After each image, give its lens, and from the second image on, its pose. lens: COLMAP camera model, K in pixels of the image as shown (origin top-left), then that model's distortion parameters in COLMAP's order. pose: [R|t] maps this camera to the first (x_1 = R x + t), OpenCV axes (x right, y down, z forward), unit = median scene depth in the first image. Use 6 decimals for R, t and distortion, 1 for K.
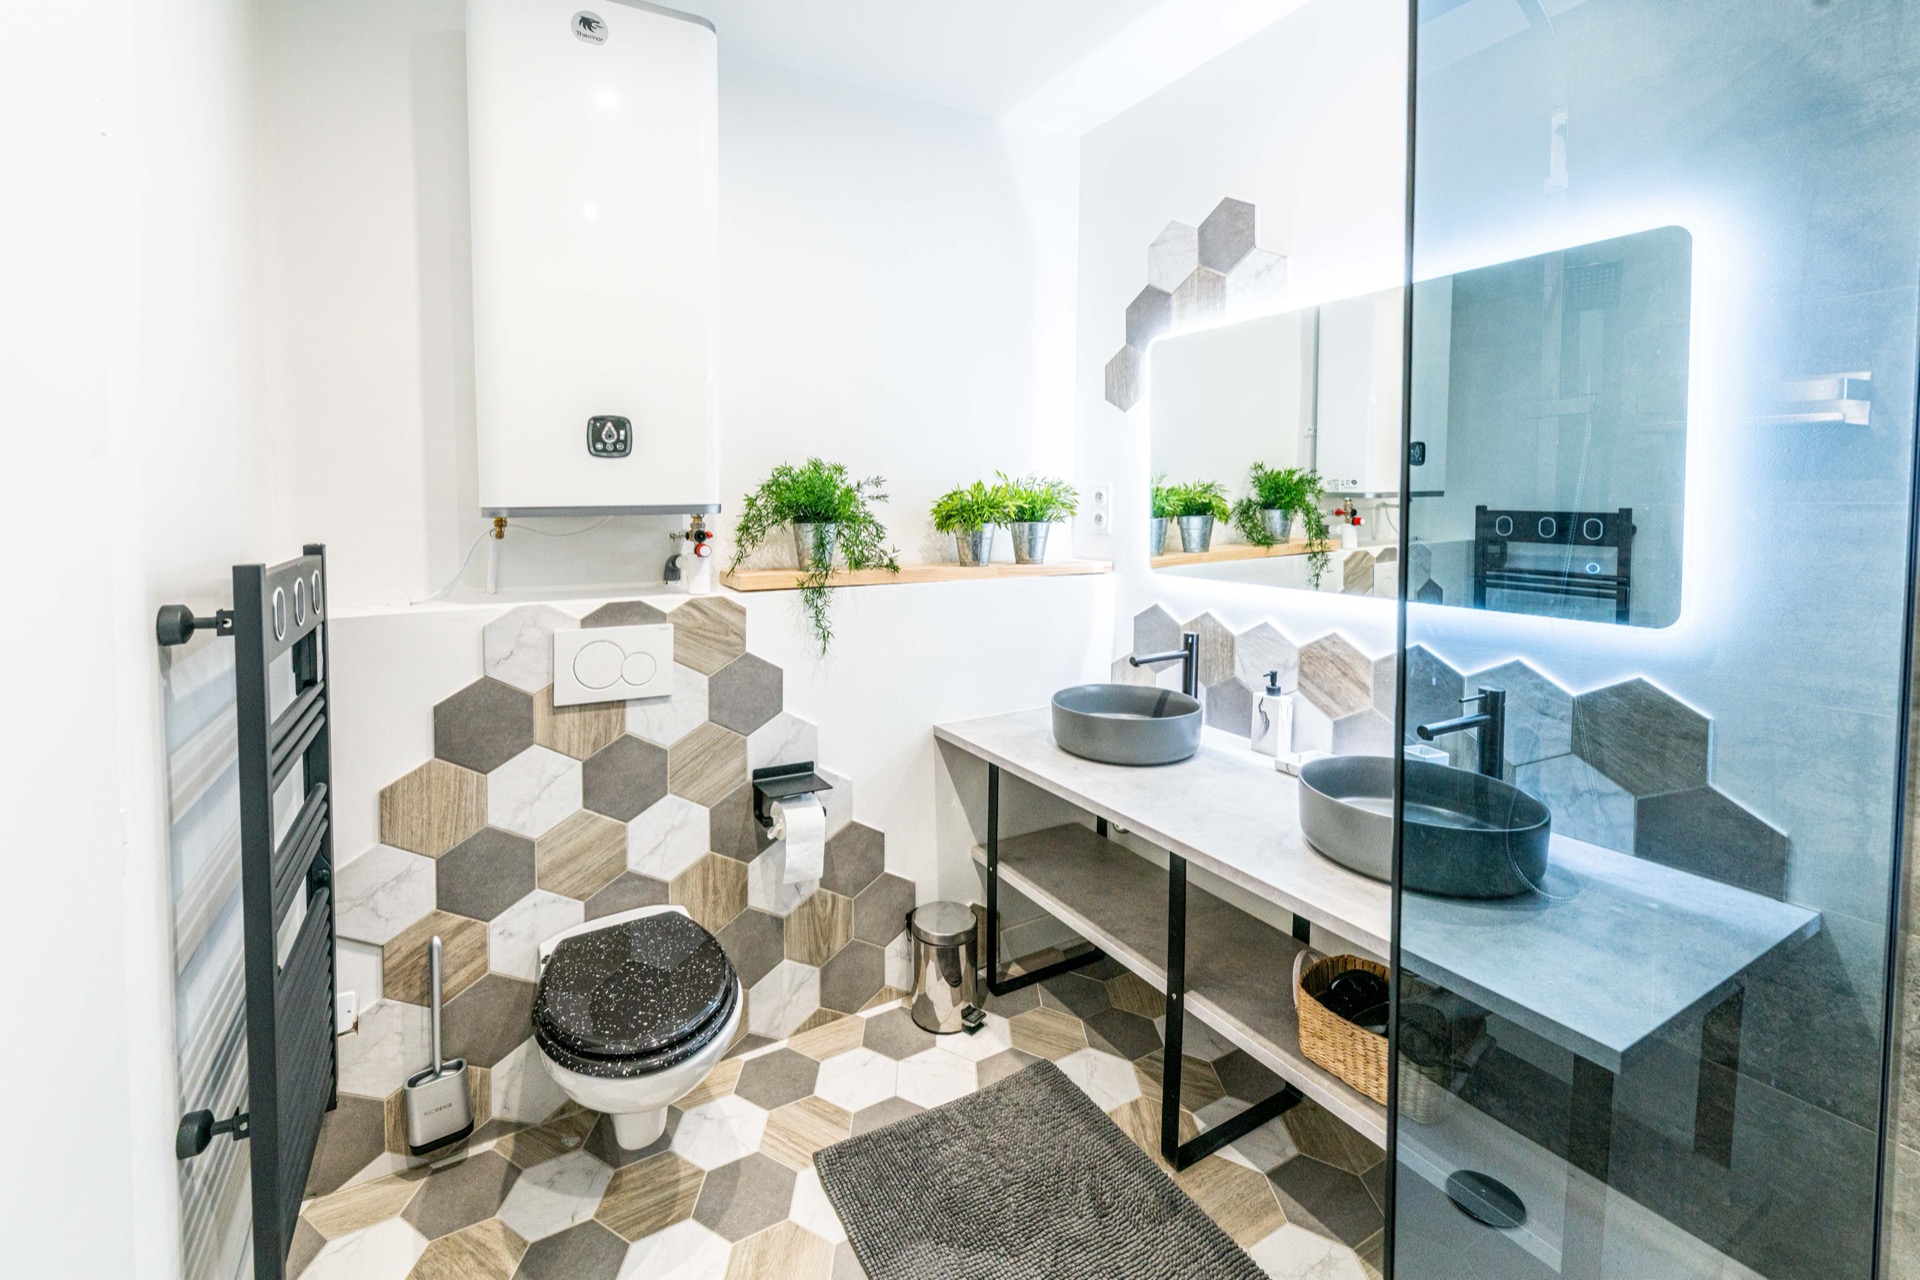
lens RADIAL K [[819.4, 0, 922.3], [0, 819.4, 526.8], [0, 0, 1]] dist [0.004497, -0.000601]
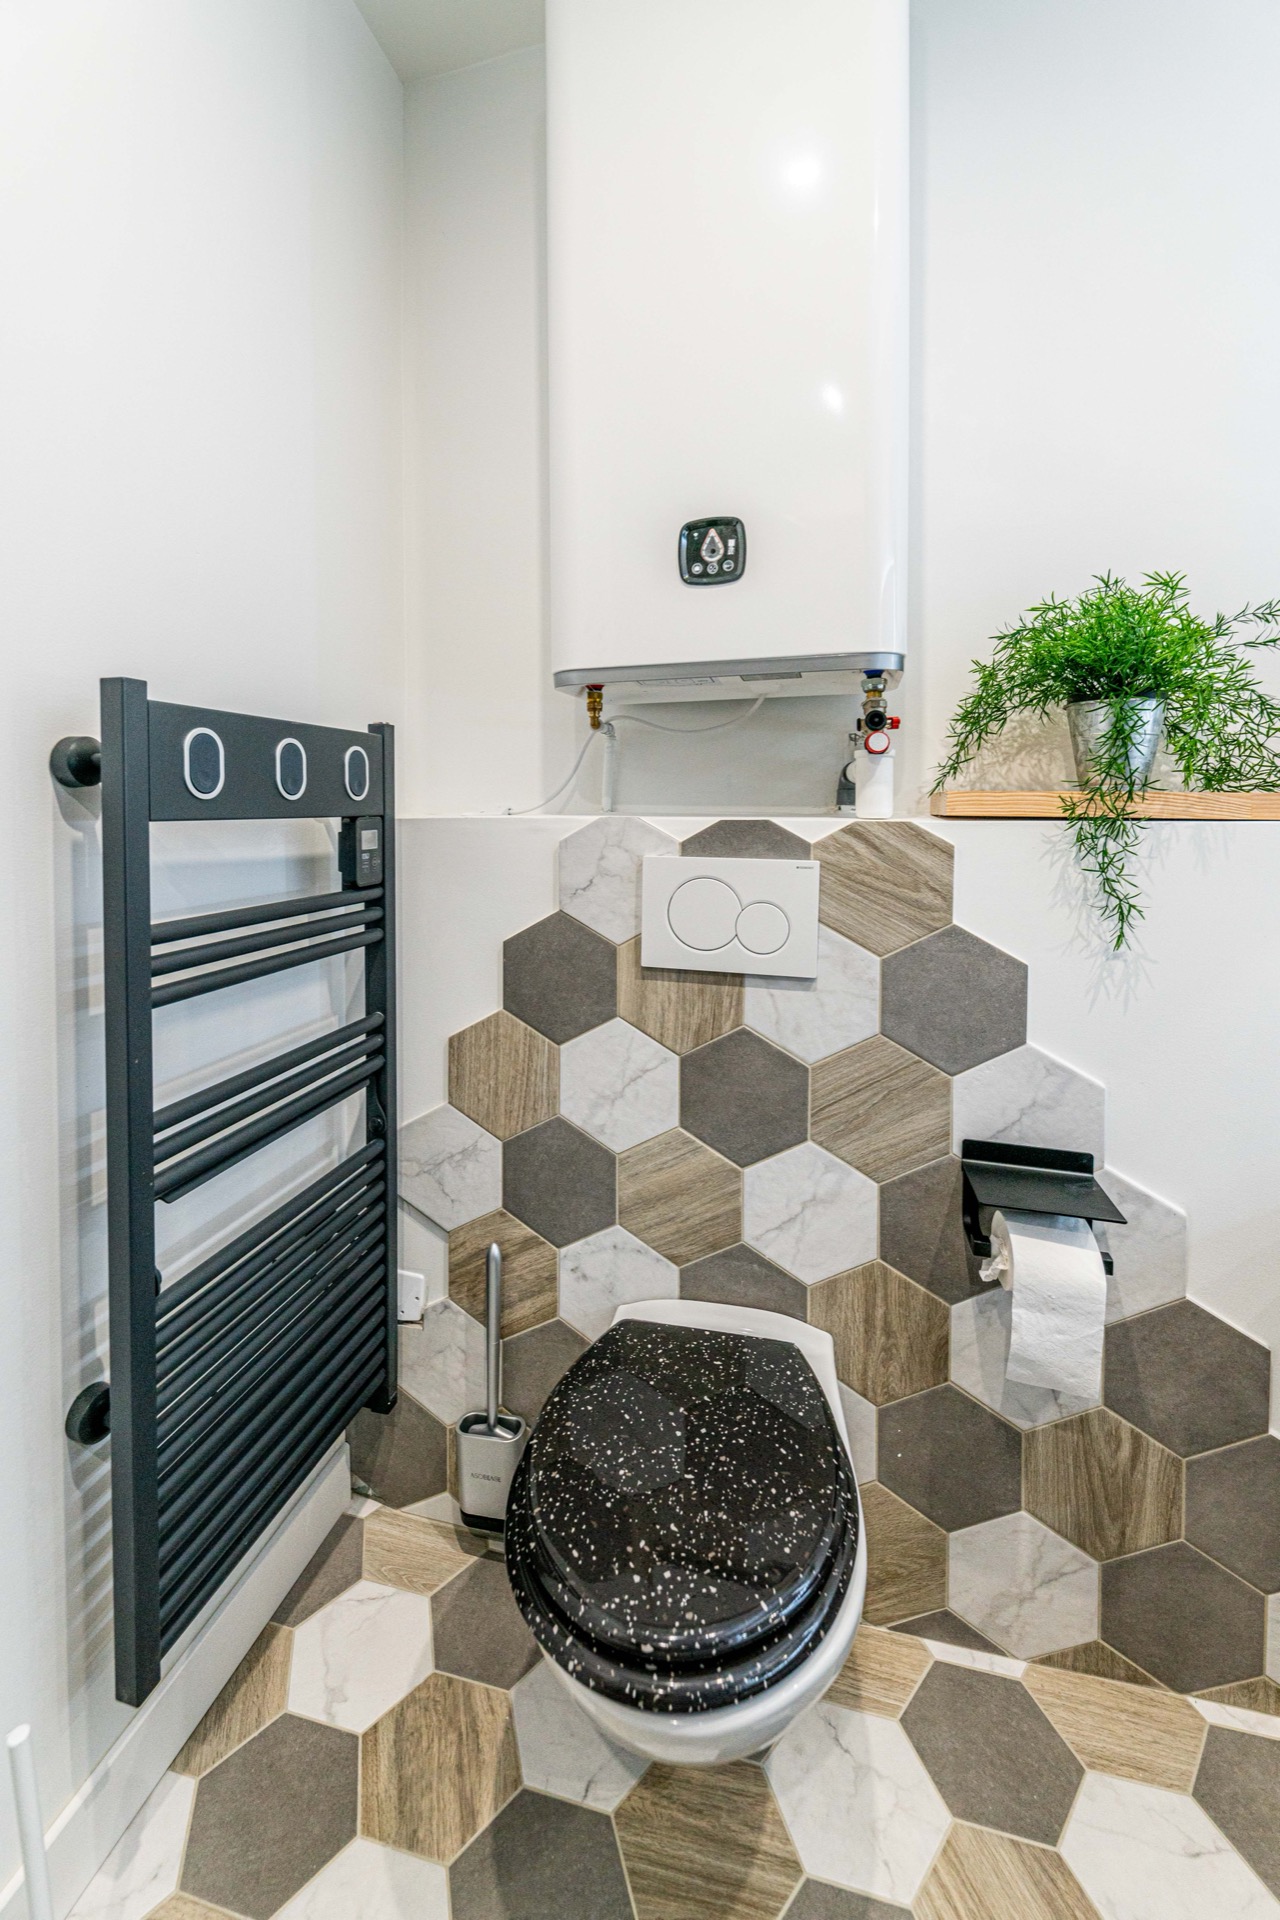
lens RADIAL K [[815.2, 0, 611.5], [0, 815.2, 826.3], [0, 0, 1]] dist [0.004306, -0.002322]
pose [[0.718608, 0.013844, -0.695278, 0.003971], [-0.025617, 0.999650, -0.006572, 0.098486], [0.694944, 0.022533, 0.718711, 0.450674]]
